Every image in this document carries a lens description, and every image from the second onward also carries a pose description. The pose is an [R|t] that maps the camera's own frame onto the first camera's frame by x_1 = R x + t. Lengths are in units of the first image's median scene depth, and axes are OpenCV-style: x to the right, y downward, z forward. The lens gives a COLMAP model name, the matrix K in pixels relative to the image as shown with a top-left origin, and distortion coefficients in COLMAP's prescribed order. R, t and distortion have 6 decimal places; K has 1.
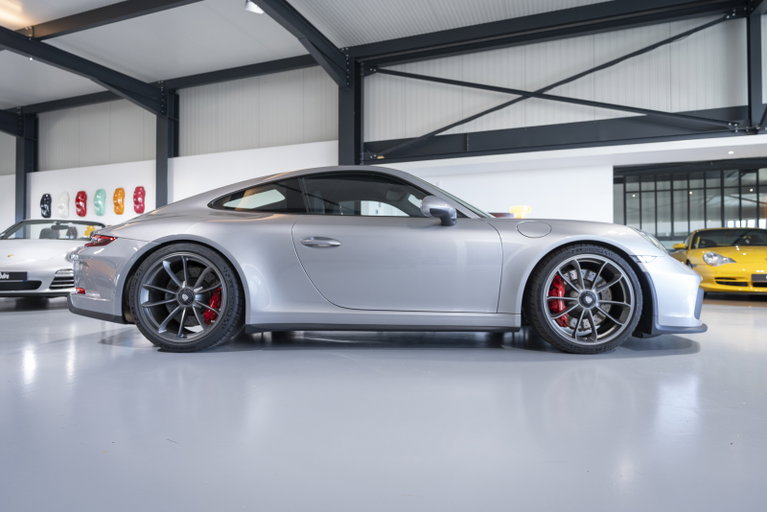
lens RADIAL K [[444.1, 0, 383.5], [0, 444.1, 256.0], [0, 0, 1]] dist [-0.001527, 0.000842]
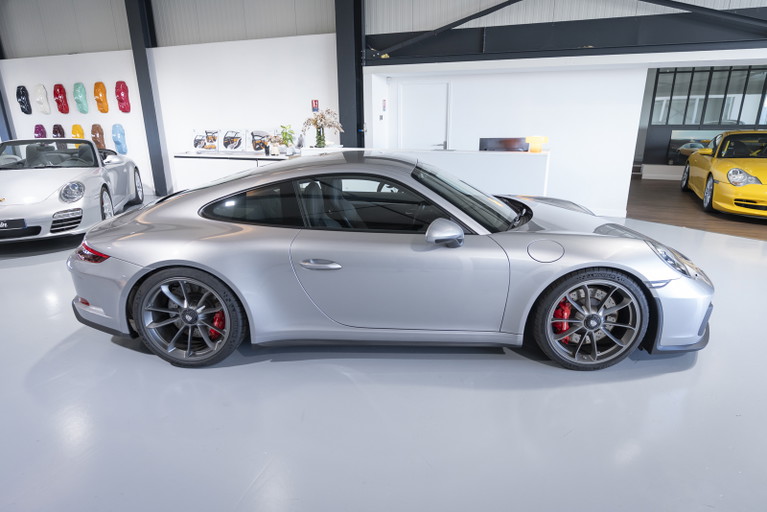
lens RADIAL K [[447.0, 0, 383.5], [0, 447.0, 256.0], [0, 0, 1]] dist [-0.001287, 0.001057]
pose [[0.999880, -0.003944, -0.014982, 0.008593], [0.008429, 0.949876, 0.312514, -0.349658], [0.012998, -0.312603, 0.949795, 0.090492]]
